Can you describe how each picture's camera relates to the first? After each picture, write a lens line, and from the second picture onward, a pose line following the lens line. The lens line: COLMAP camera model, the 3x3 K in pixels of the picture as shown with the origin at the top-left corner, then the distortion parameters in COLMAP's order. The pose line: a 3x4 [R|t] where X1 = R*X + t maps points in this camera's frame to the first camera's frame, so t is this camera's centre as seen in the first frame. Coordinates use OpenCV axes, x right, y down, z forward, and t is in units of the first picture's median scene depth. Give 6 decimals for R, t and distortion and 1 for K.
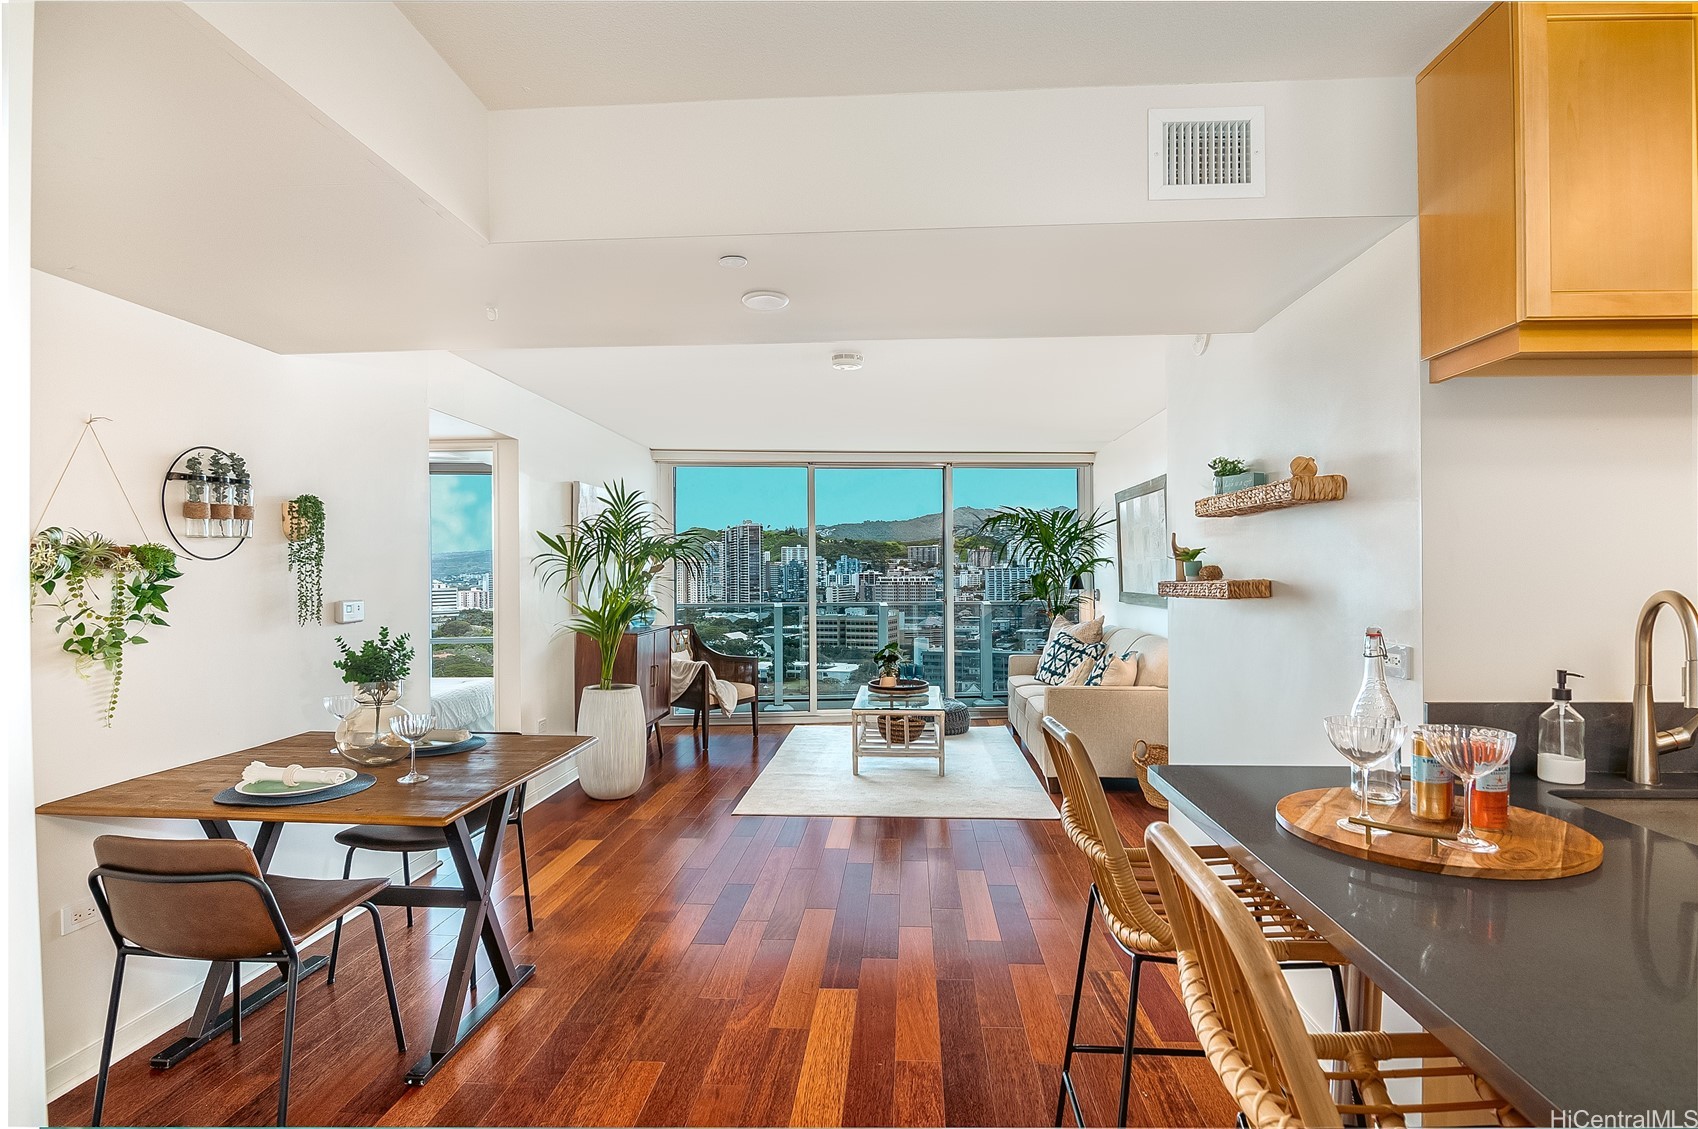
lens RADIAL K [[856.6, 0, 845.5], [0, 856.6, 570.2], [0, 0, 1]] dist [0.000801, -0.000248]
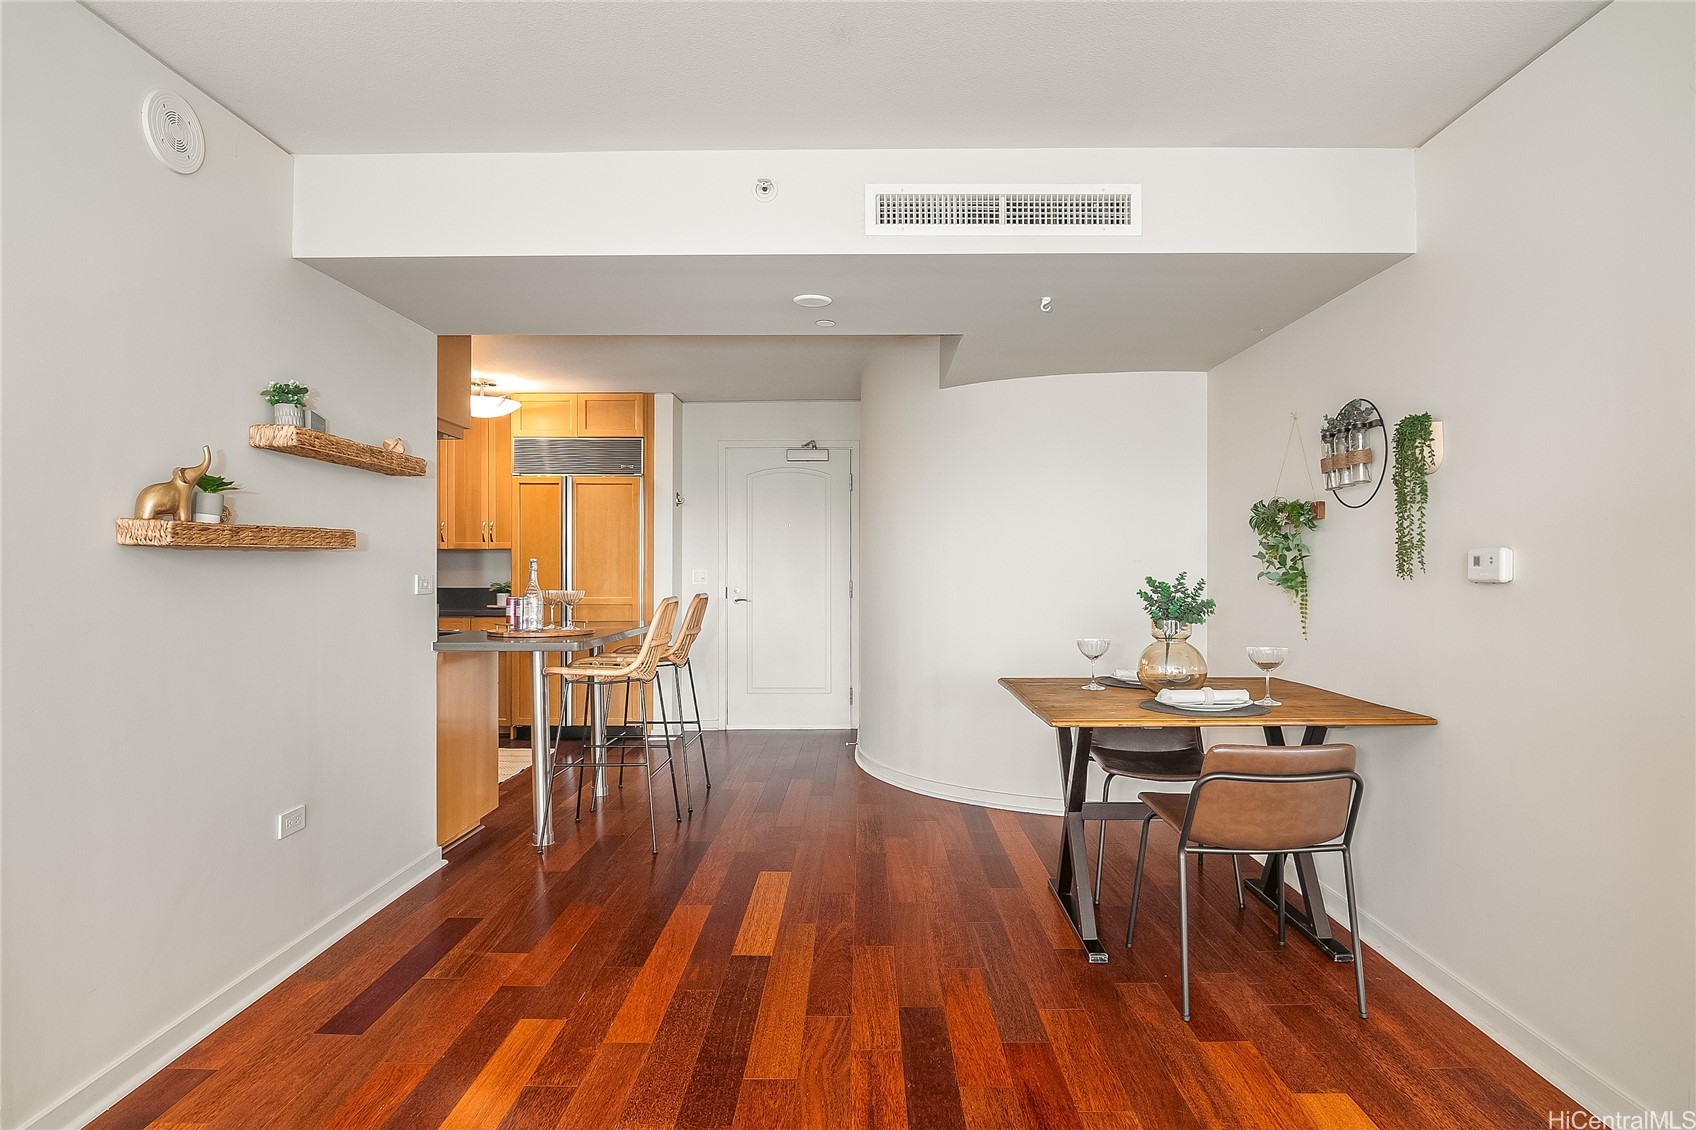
lens RADIAL K [[855.6, 0, 848.2], [0, 855.6, 562.3], [0, 0, 1]] dist [0.000801, -0.000248]
pose [[-0.998105, 0.007083, -0.061124, -0.062799], [0.007557, 0.999943, -0.007534, 0.060269], [0.061067, -0.007982, -0.998102, 2.046764]]
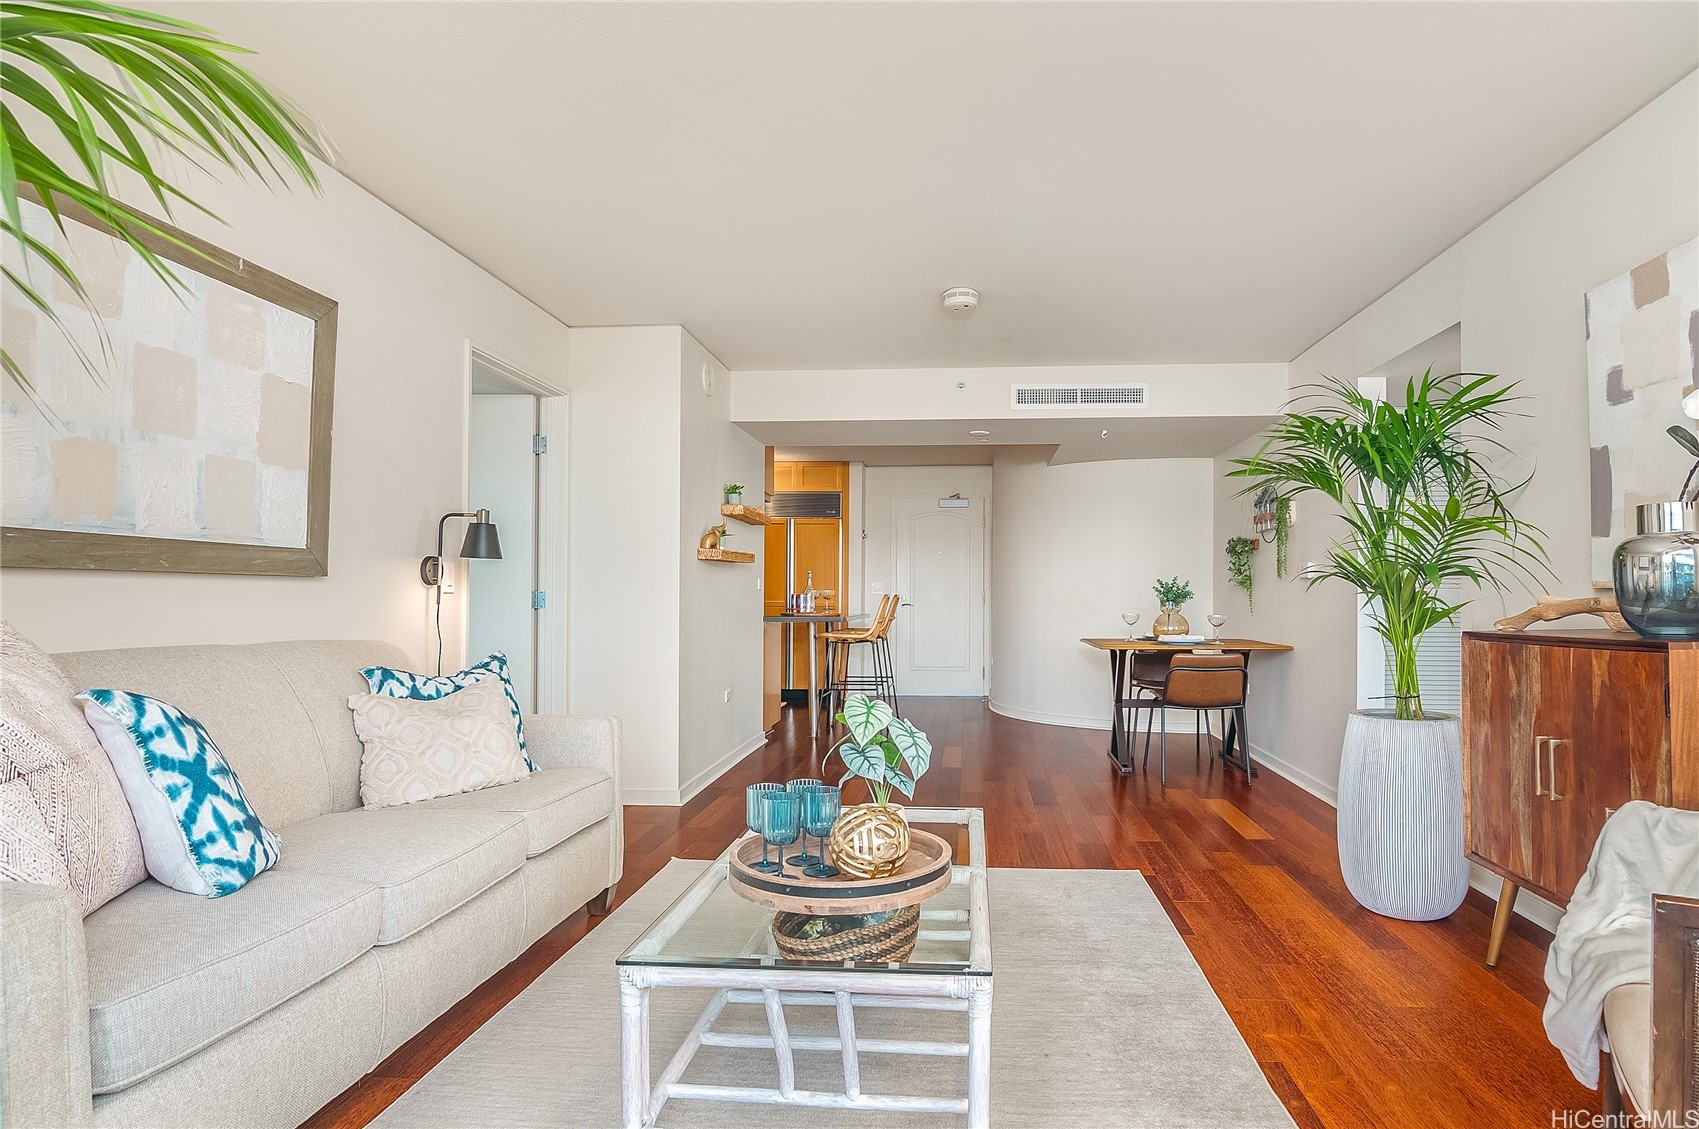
lens RADIAL K [[857.1, 0, 889.7], [0, 857.1, 586.8], [0, 0, 1]] dist [0.000801, -0.000248]
pose [[-0.999938, 0.003105, 0.010704, 0.118485], [0.002987, 0.999935, -0.011047, 0.114175], [-0.010737, -0.011015, -0.999882, 3.080558]]
